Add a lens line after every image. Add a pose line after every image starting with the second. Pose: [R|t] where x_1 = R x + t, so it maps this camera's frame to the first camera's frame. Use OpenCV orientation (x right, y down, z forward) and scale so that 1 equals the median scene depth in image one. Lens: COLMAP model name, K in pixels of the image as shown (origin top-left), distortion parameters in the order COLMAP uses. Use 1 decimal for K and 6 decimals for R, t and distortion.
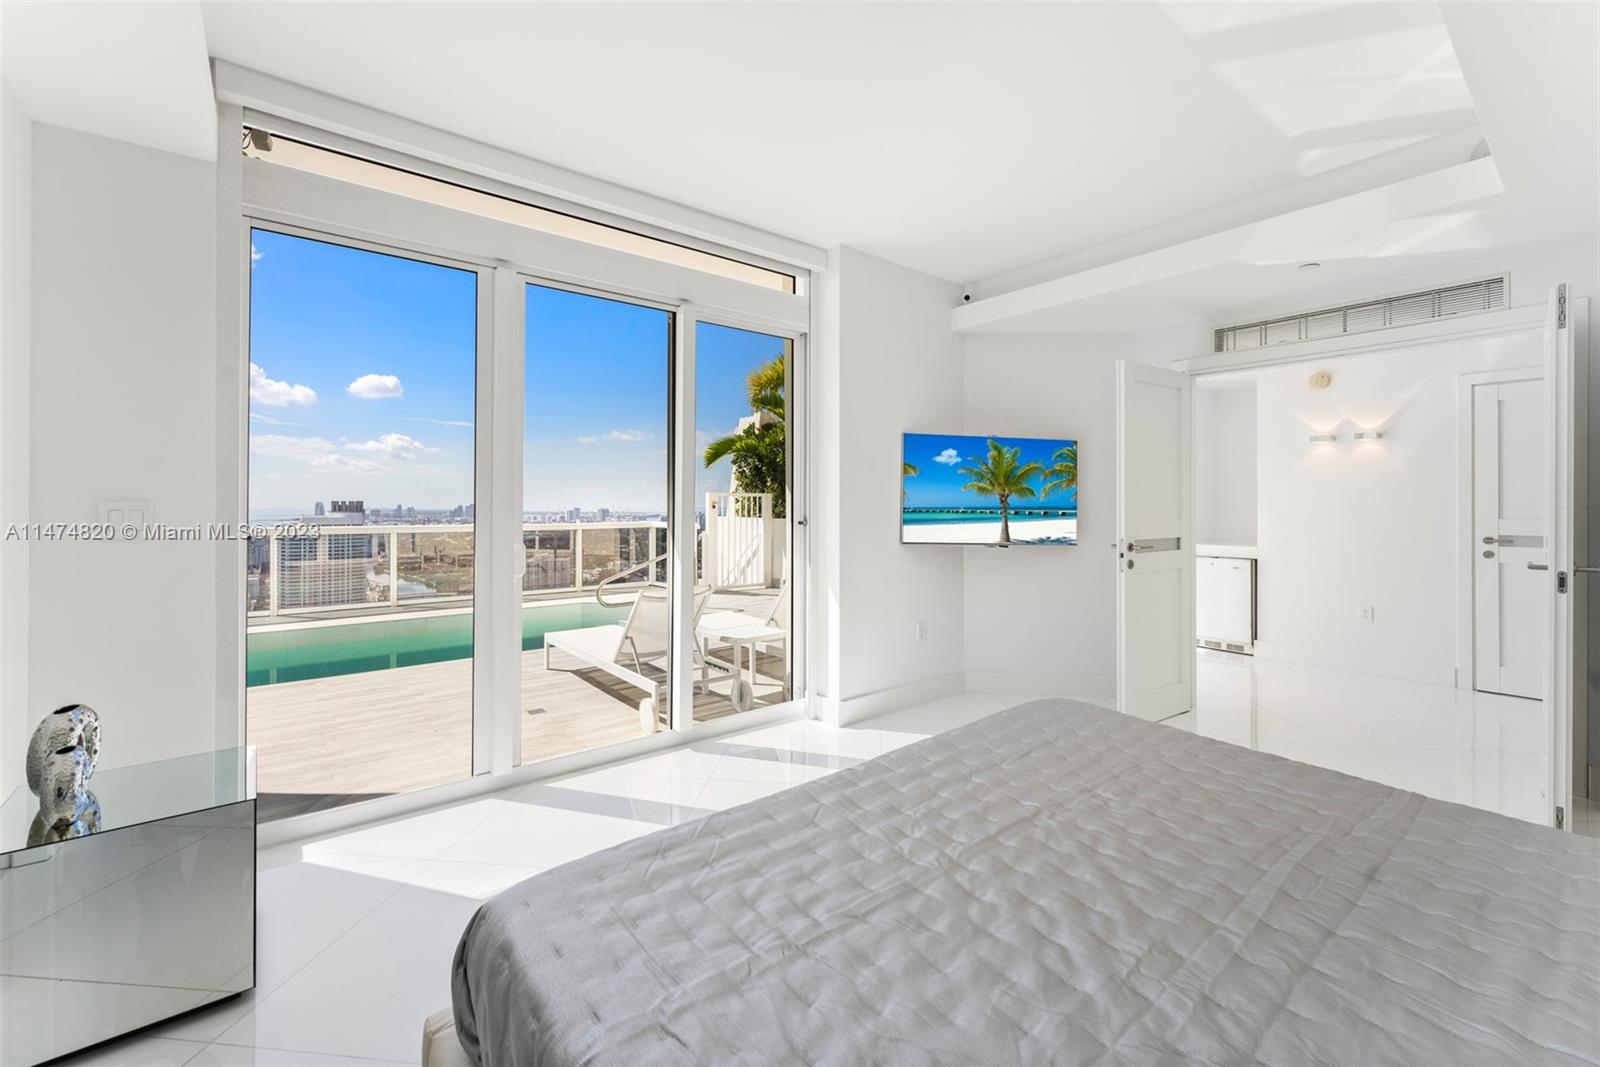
lens RADIAL K [[667.7, 0, 802.3], [0, 667.7, 501.6], [0, 0, 1]] dist [-0.000972, -0.000147]
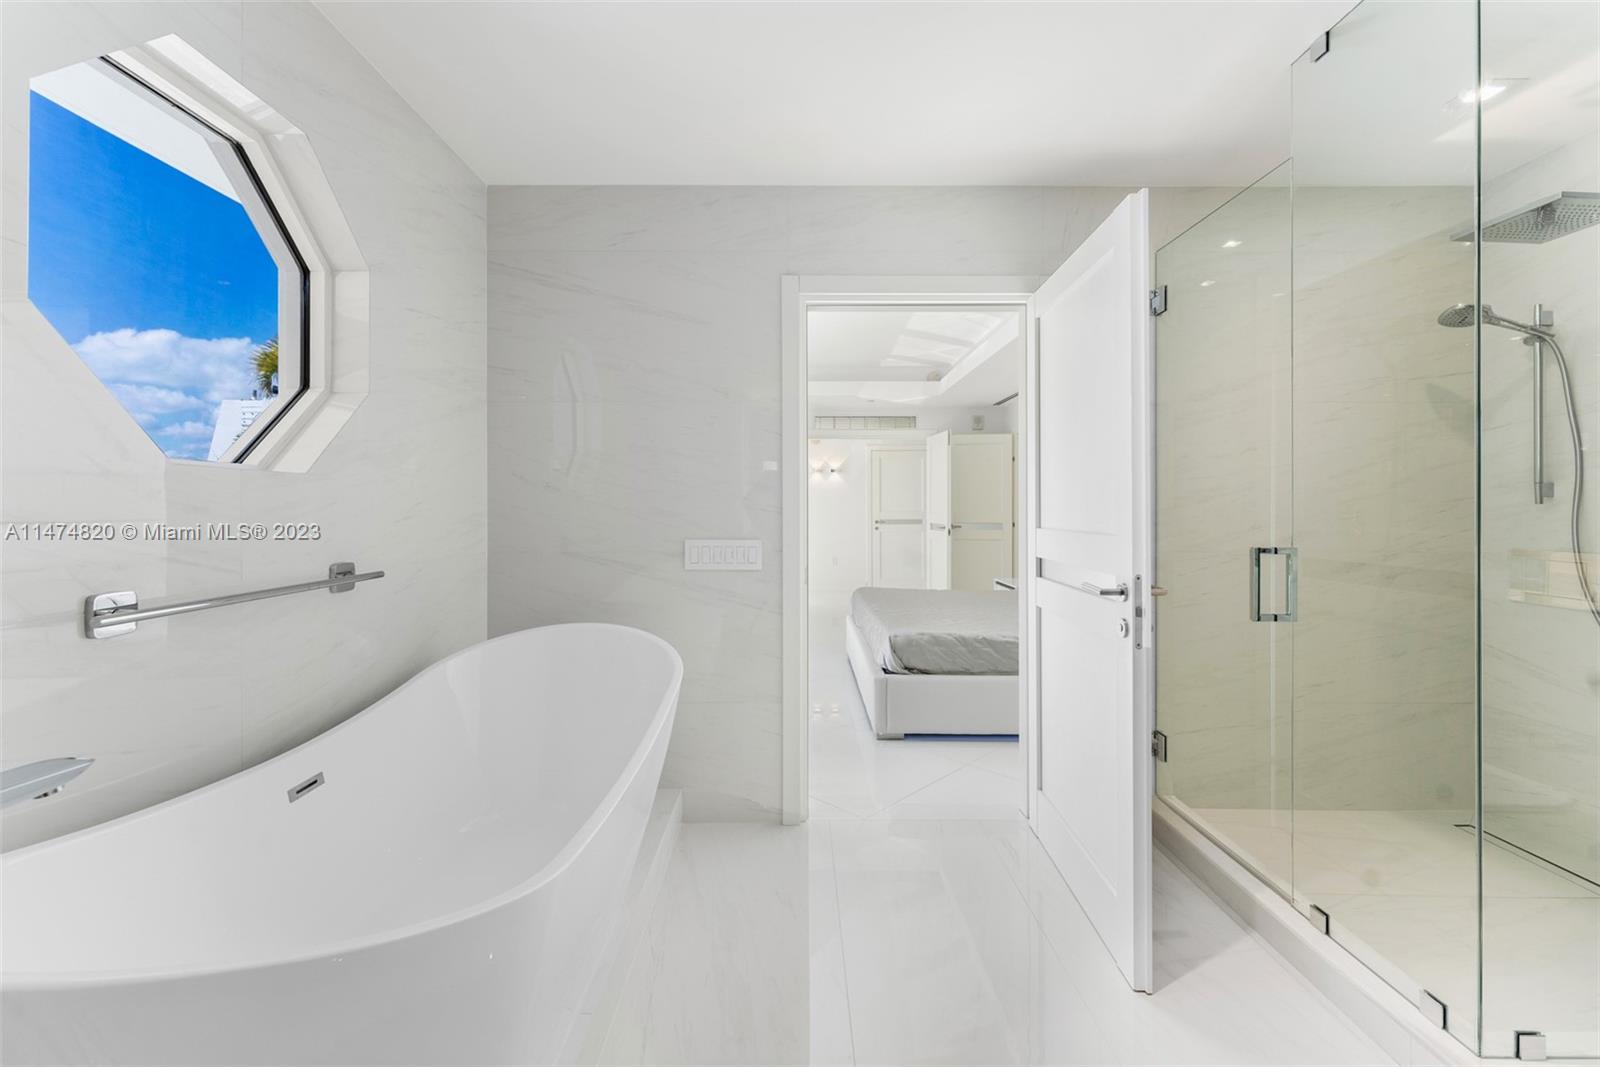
lens RADIAL K [[667.7, 0, 802.3], [0, 667.7, 501.6], [0, 0, 1]] dist [-0.000972, -0.000147]
pose [[0.619618, 0.003146, 0.784897, -0.845295], [-0.002037, 0.999995, -0.002401, -0.002849], [-0.784901, -0.000111, 0.619622, -0.168070]]
